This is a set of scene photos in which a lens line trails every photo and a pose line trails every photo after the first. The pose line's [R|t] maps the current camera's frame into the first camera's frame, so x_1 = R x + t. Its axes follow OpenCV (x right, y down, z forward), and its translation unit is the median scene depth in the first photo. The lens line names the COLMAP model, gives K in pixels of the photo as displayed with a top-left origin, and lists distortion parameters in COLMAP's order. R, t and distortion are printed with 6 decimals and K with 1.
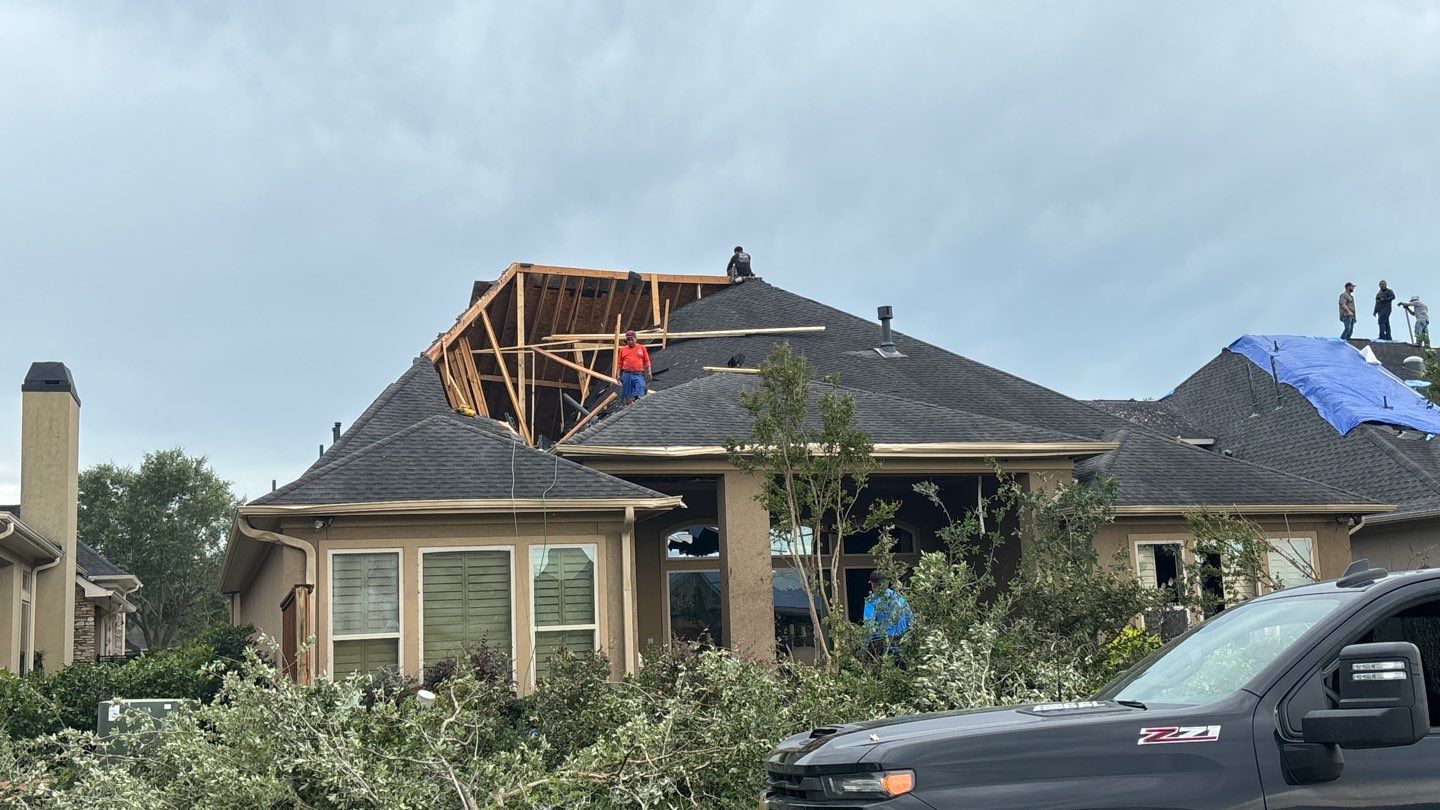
lens RADIAL K [[1344.4, 0, 720.0], [0, 1344.4, 405.0], [0, 0, 1]] dist [0.074860, -0.338352]
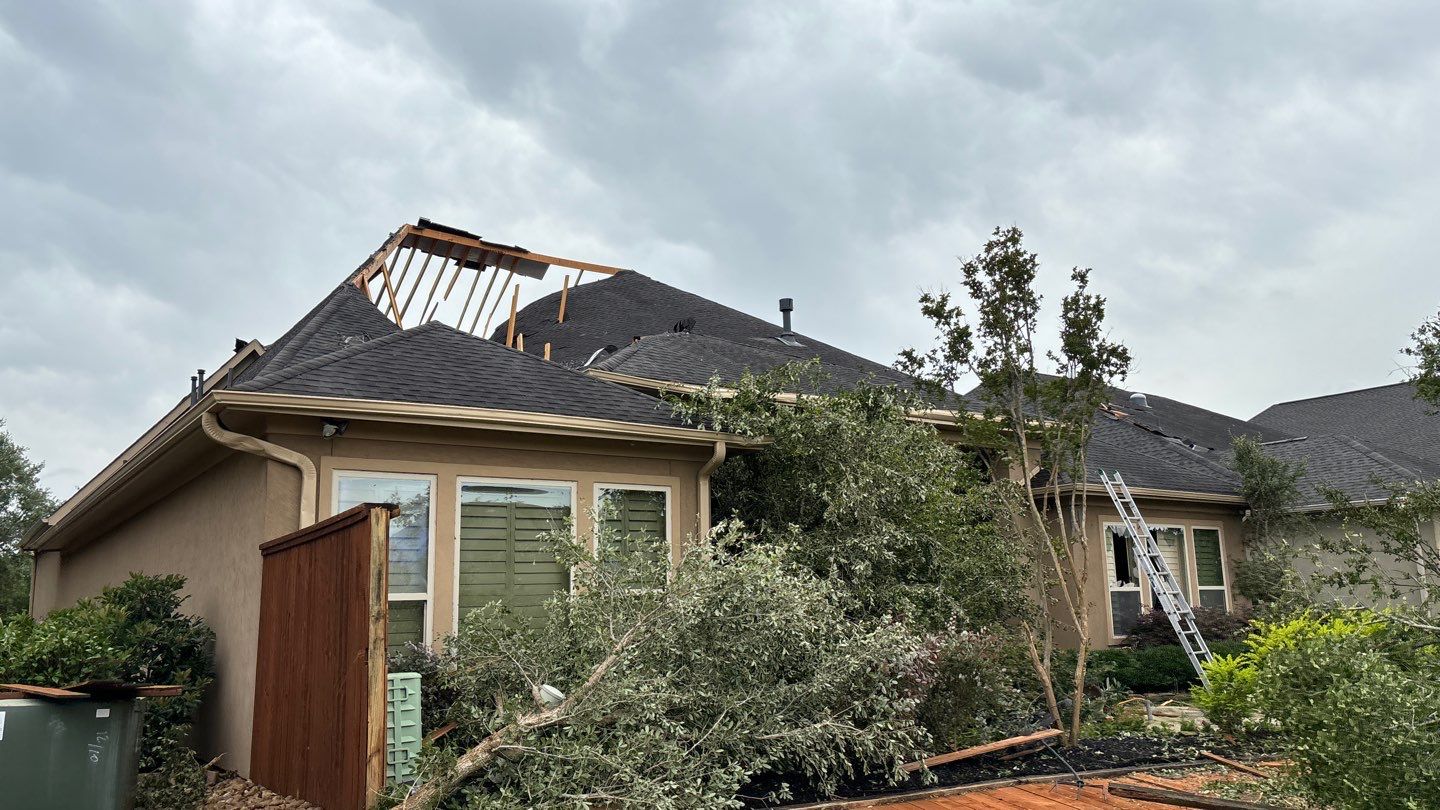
lens RADIAL K [[1034.4, 0, 694.3], [0, 1034.4, 412.8], [0, 0, 1]] dist [0.014183, 0.001232]
pose [[0.968199, 0.071884, 0.239633, -0.205278], [-0.066129, 0.997298, -0.031983, 0.070708], [-0.241285, 0.015119, 0.970337, 0.374932]]
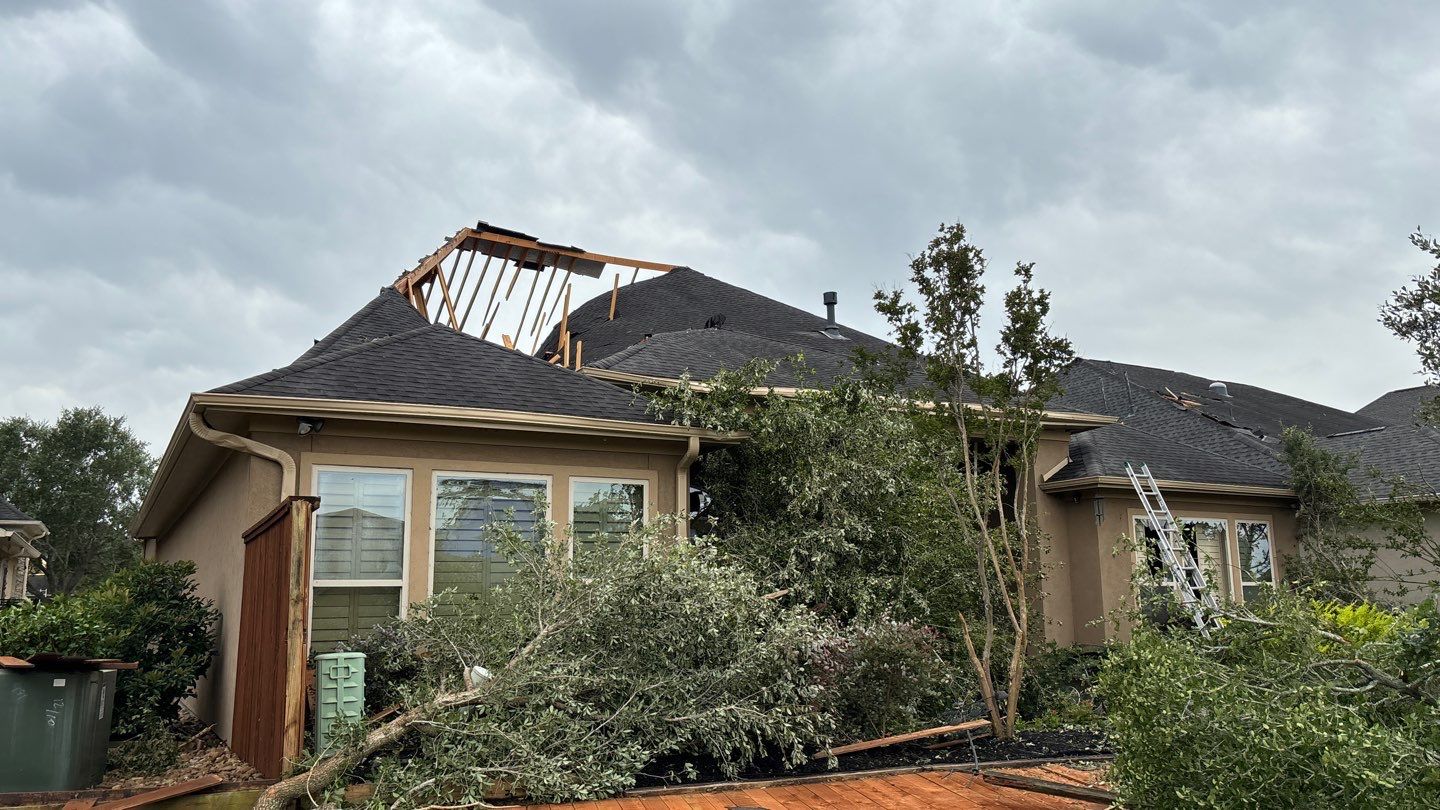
lens RADIAL K [[1034.4, 0, 694.3], [0, 1034.4, 412.8], [0, 0, 1]] dist [0.014183, 0.001232]
pose [[0.988274, 0.063339, 0.138937, -0.139363], [-0.061530, 0.997956, -0.017286, 0.064400], [-0.139748, 0.008535, 0.990150, 0.343794]]
